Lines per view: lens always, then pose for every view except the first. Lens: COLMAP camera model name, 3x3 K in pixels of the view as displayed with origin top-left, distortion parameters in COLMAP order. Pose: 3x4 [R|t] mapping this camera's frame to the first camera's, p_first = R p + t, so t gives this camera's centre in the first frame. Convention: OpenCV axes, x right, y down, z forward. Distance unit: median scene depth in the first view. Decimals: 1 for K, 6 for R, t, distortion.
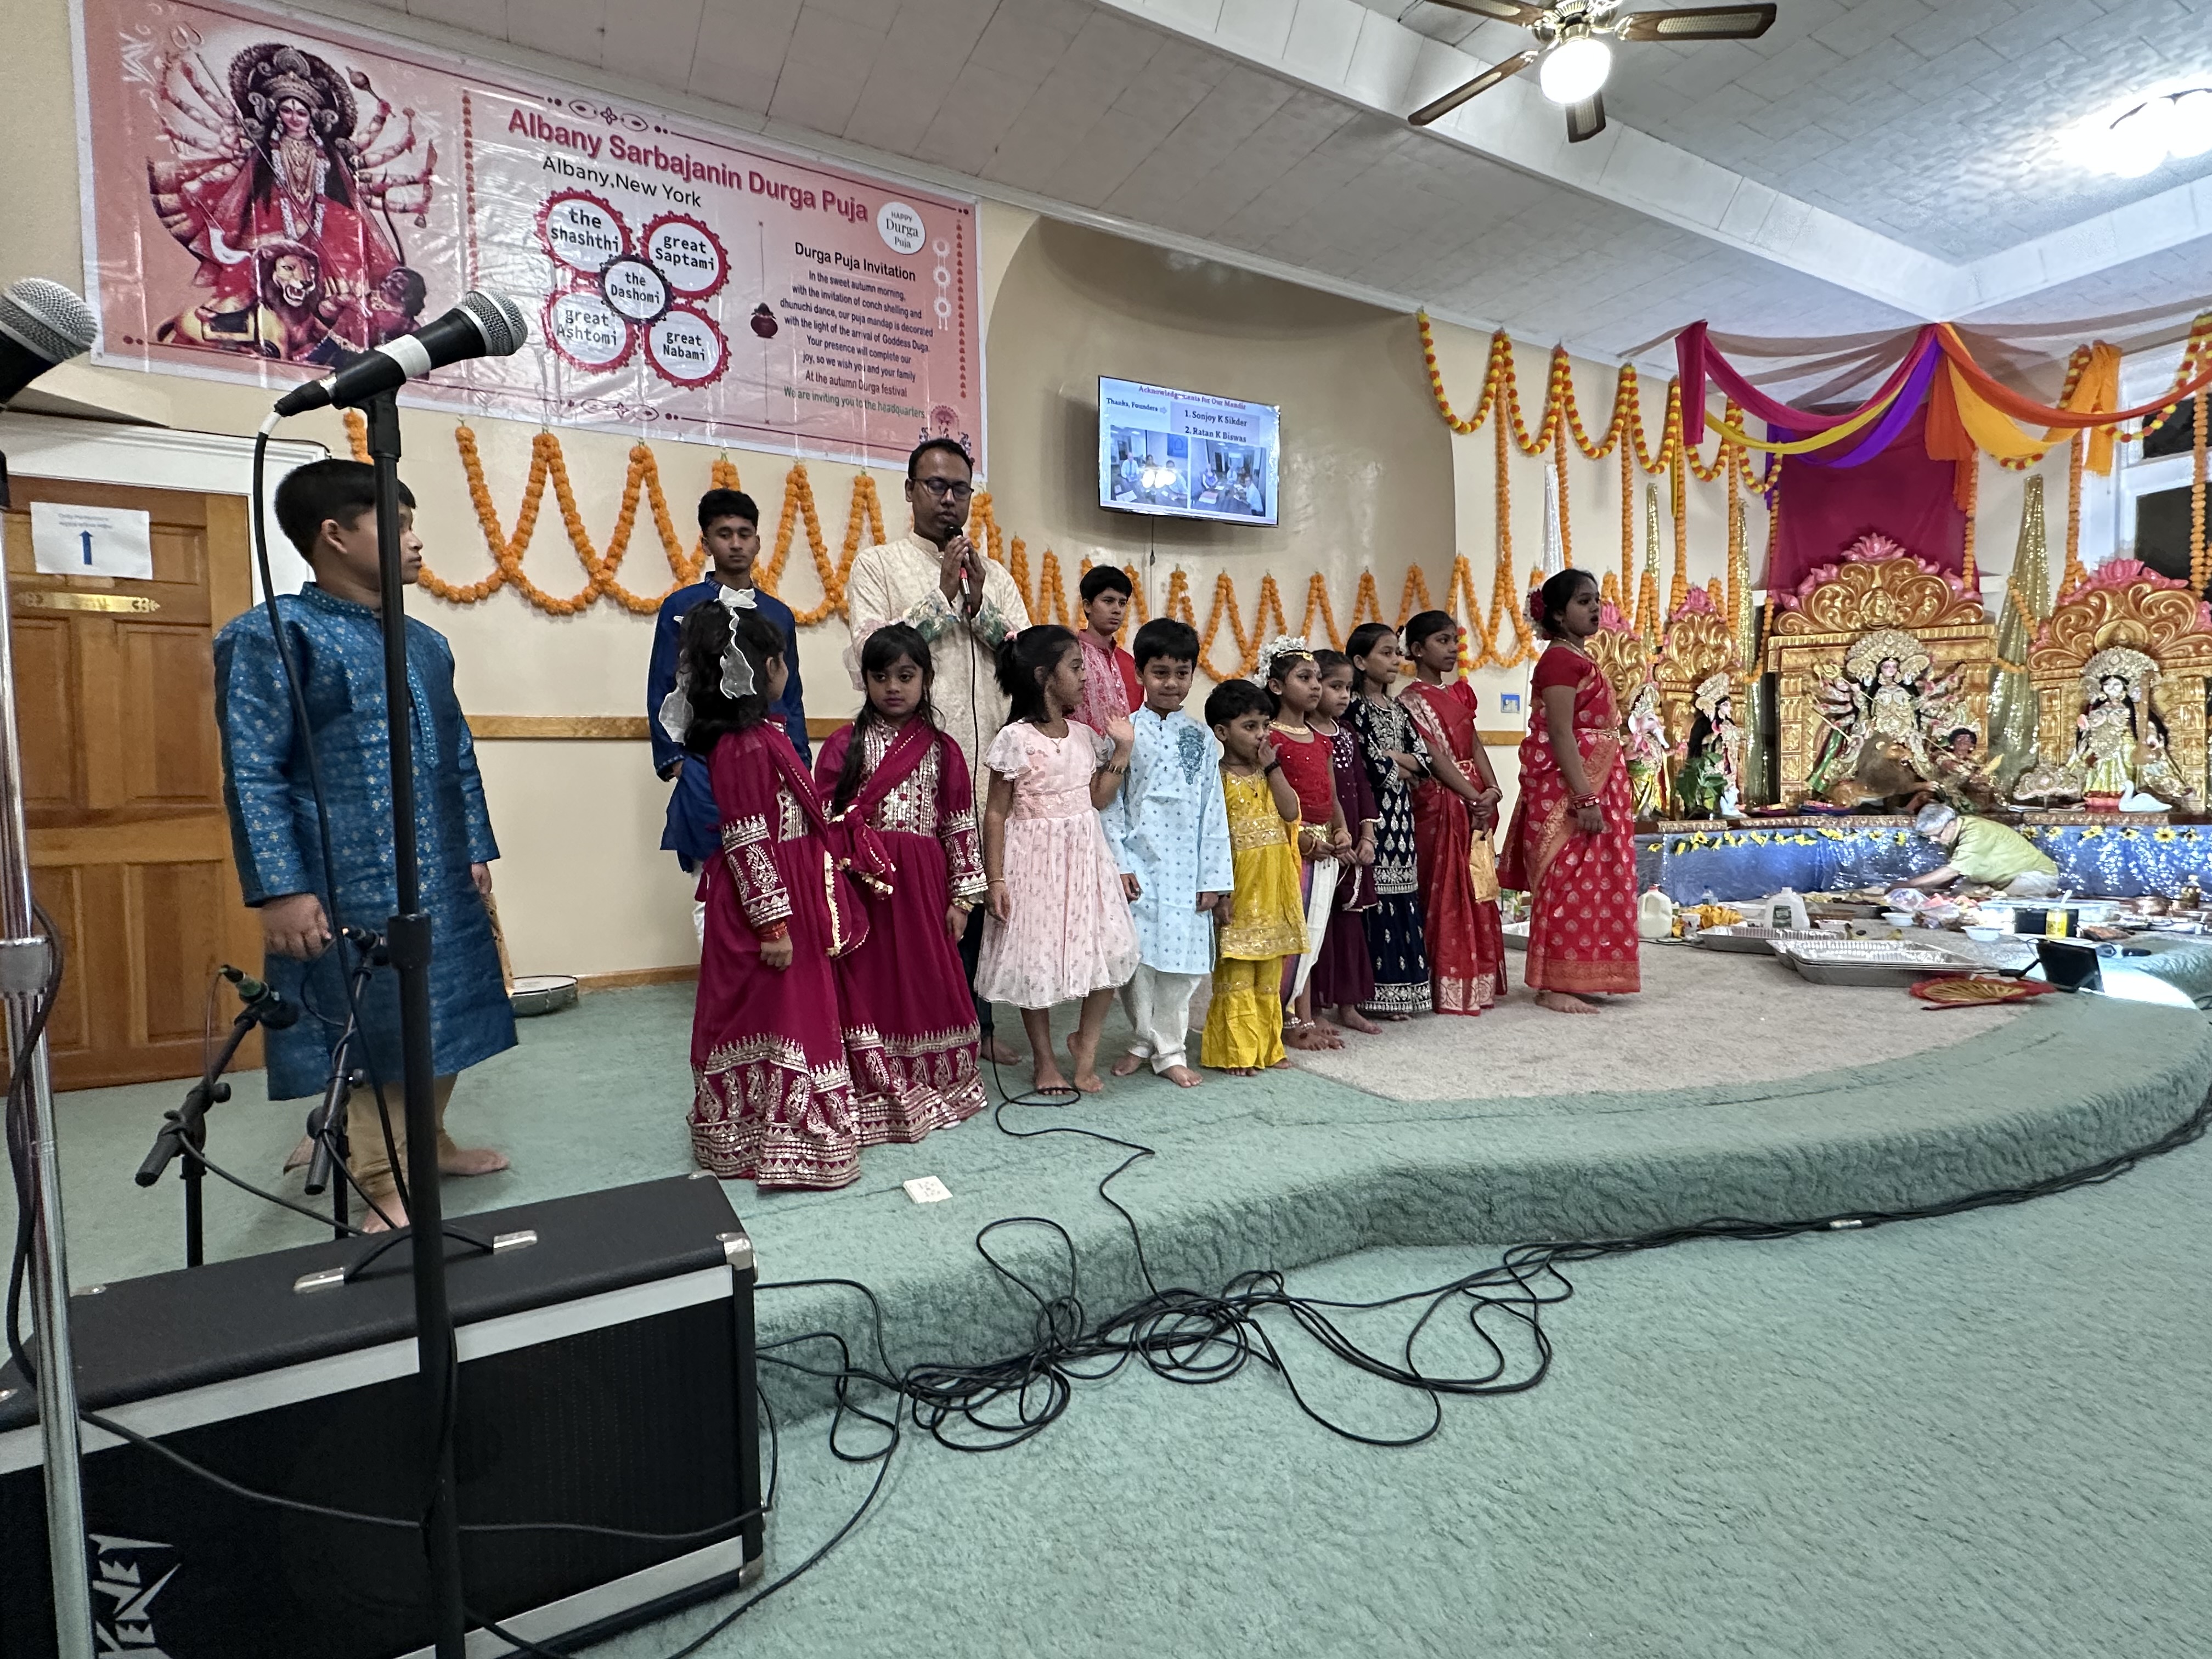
lens RADIAL K [[1036.5, 0, 1101.9], [0, 1036.5, 826.7], [0, 0, 1]] dist [-0.002061, -0.000052]
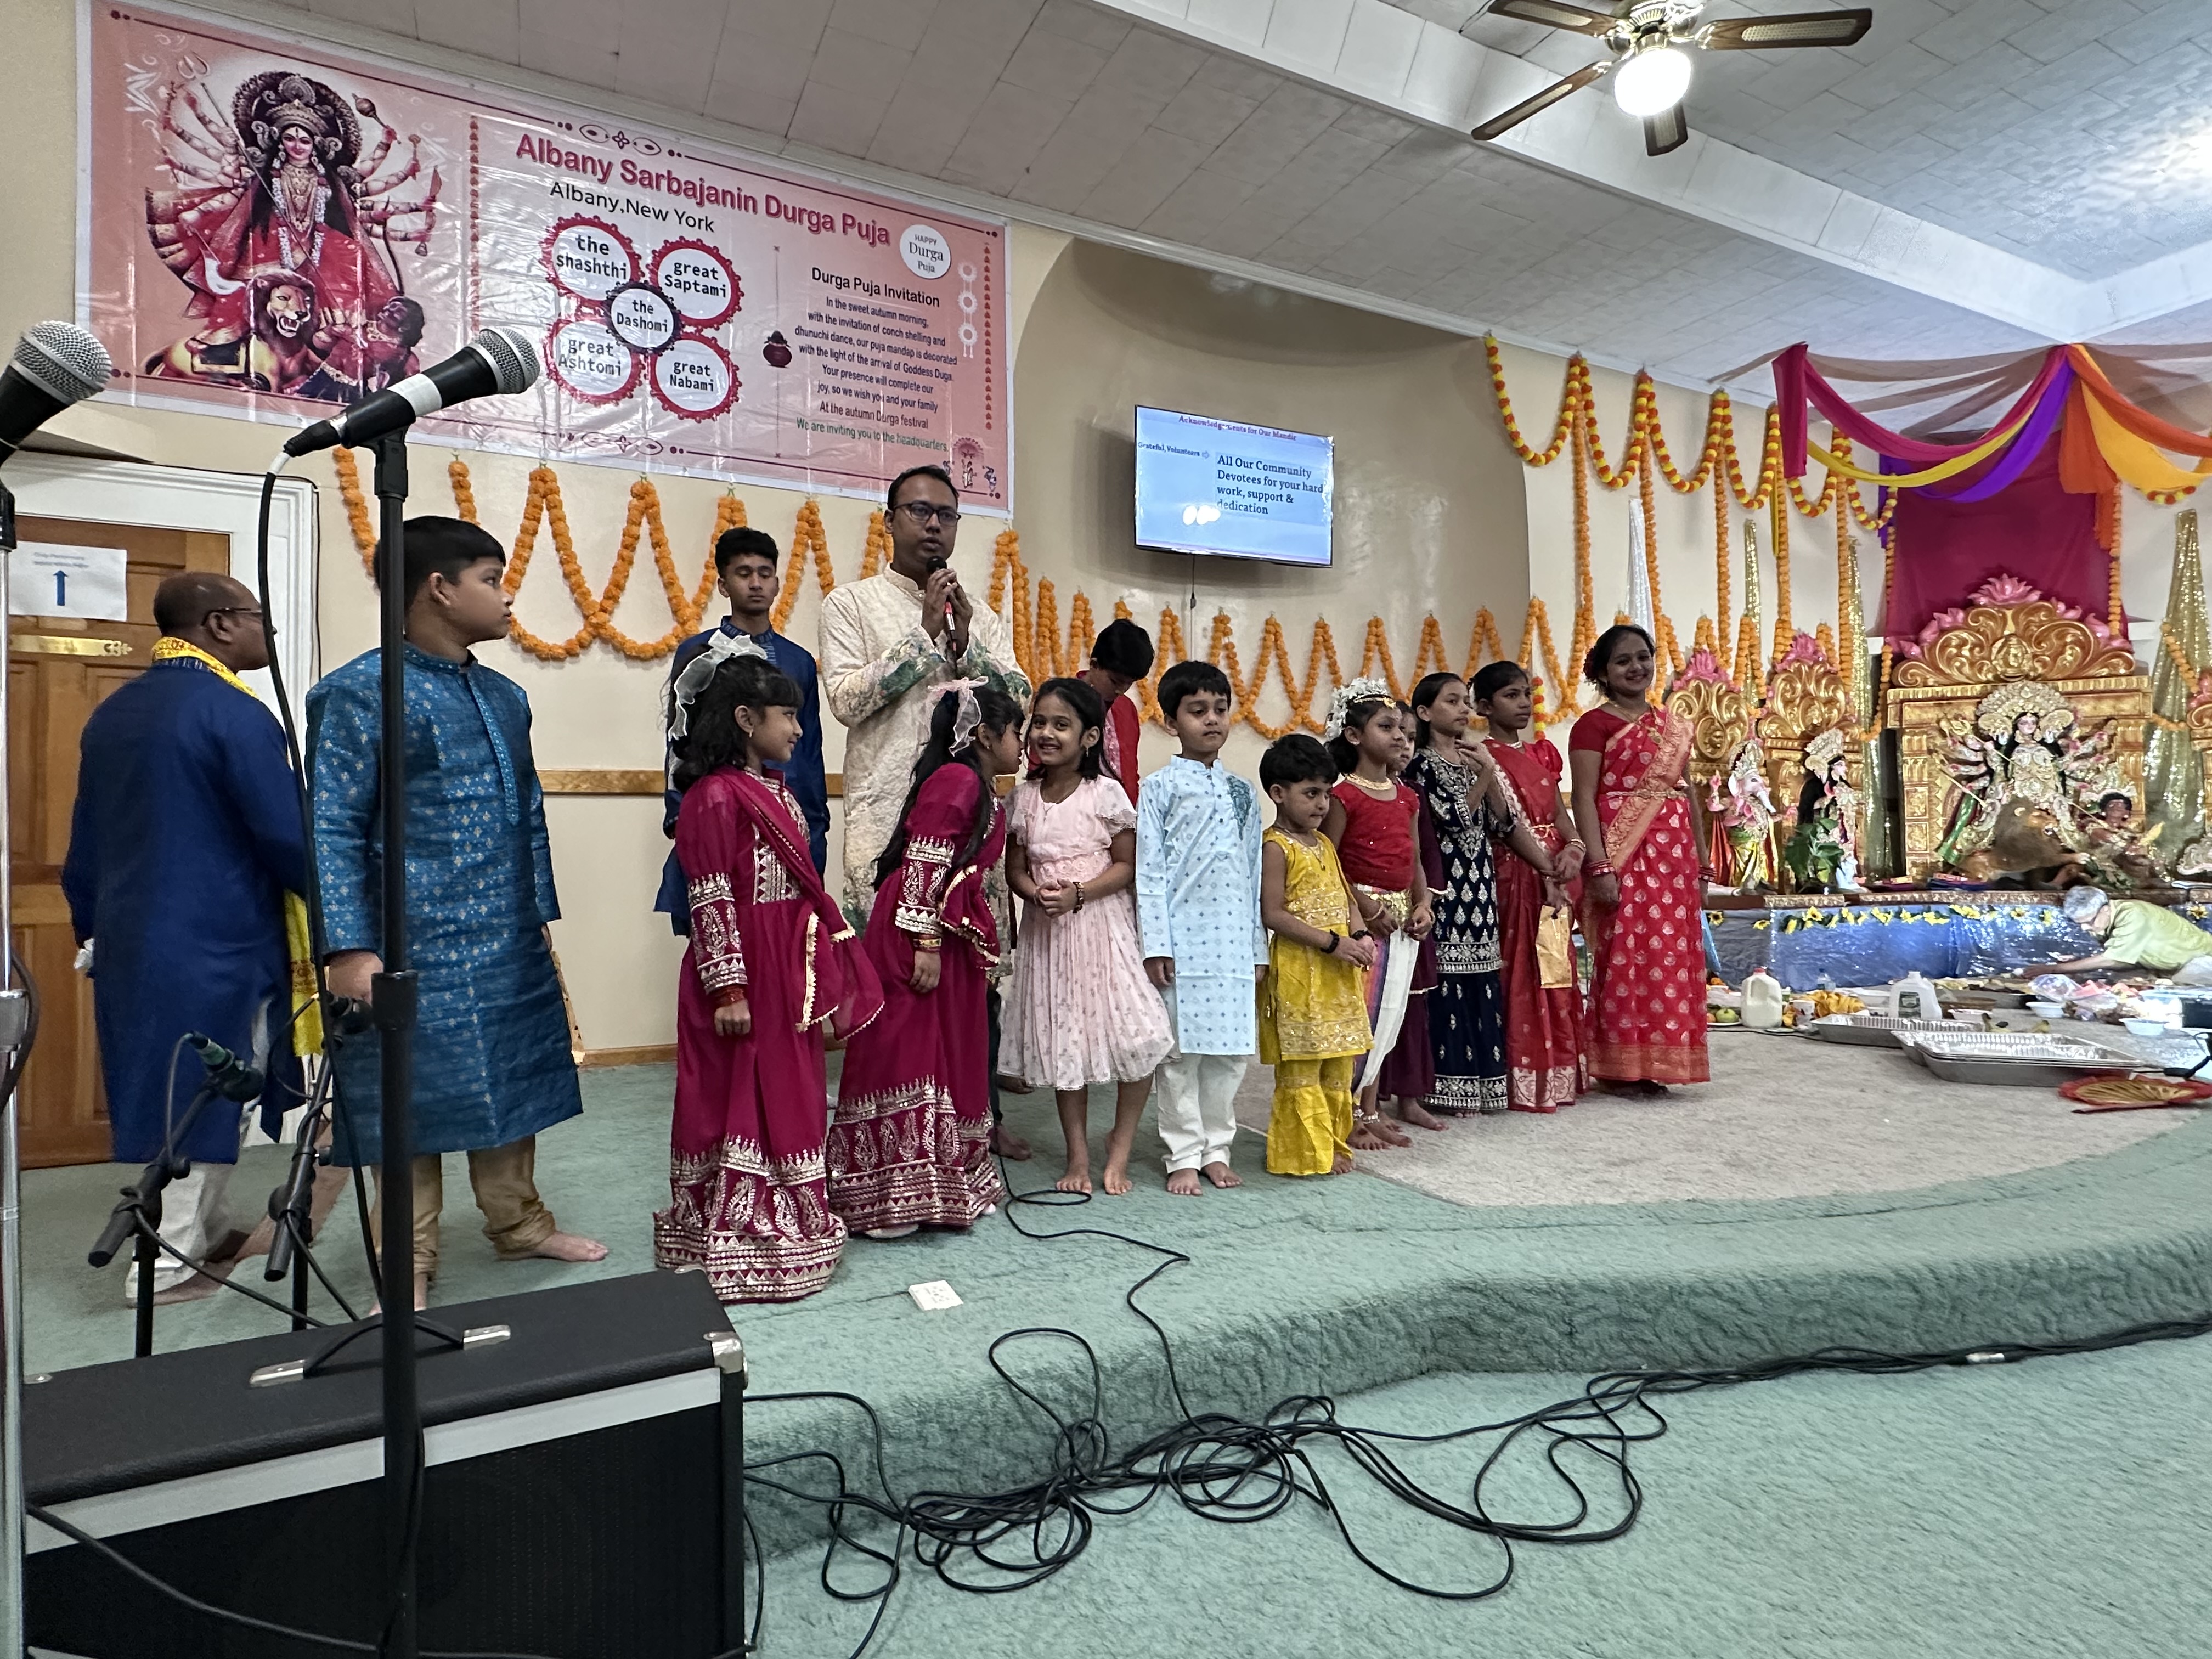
lens RADIAL K [[1158.2, 0, 1101.0], [0, 1158.2, 831.1], [0, 0, 1]] dist [-0.001606, -0.000184]
pose [[0.999493, 0.007553, -0.030946, 0.001374], [-0.009301, 0.998345, -0.056750, 0.002156], [0.030466, 0.057009, 0.997909, -0.009106]]
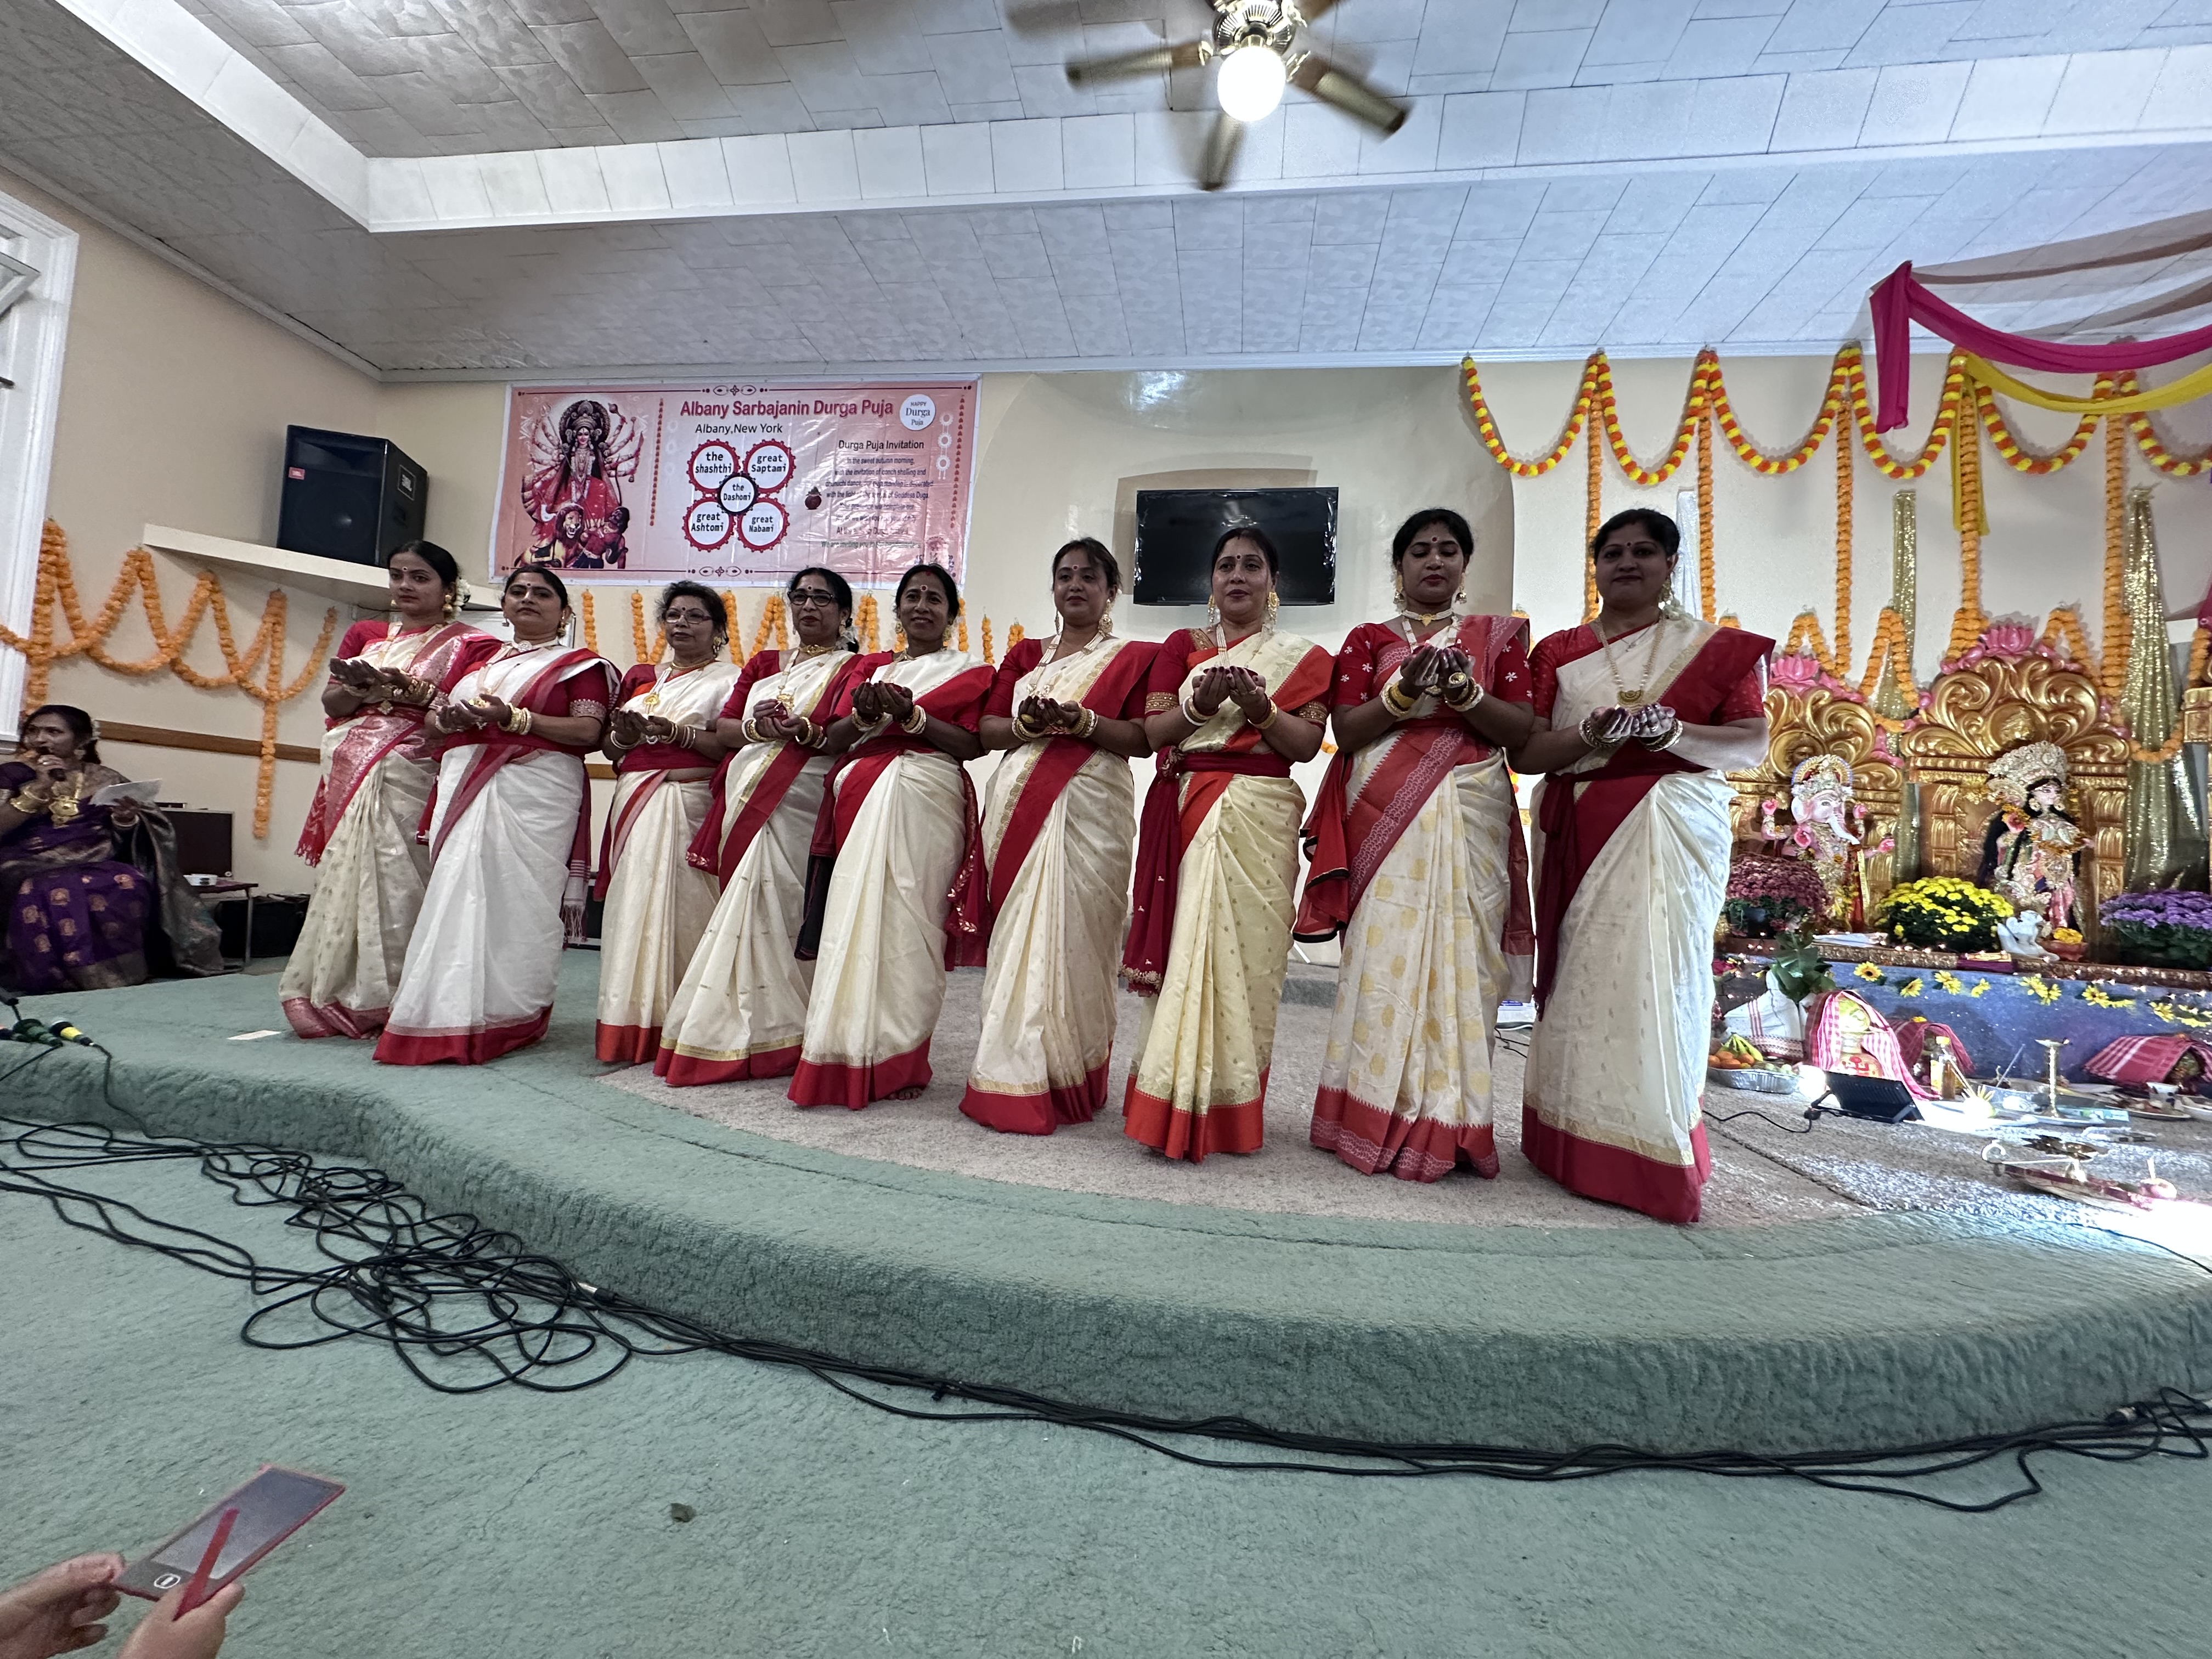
lens RADIAL K [[882.3, 0, 1105.7], [0, 882.3, 823.3], [0, 0, 1]] dist [-0.002261, 0.000346]
pose [[0.804009, 0.037739, -0.593419, 0.772301], [-0.097031, 0.992934, -0.068318, 0.002967], [0.586647, 0.112509, 0.801989, 0.321180]]
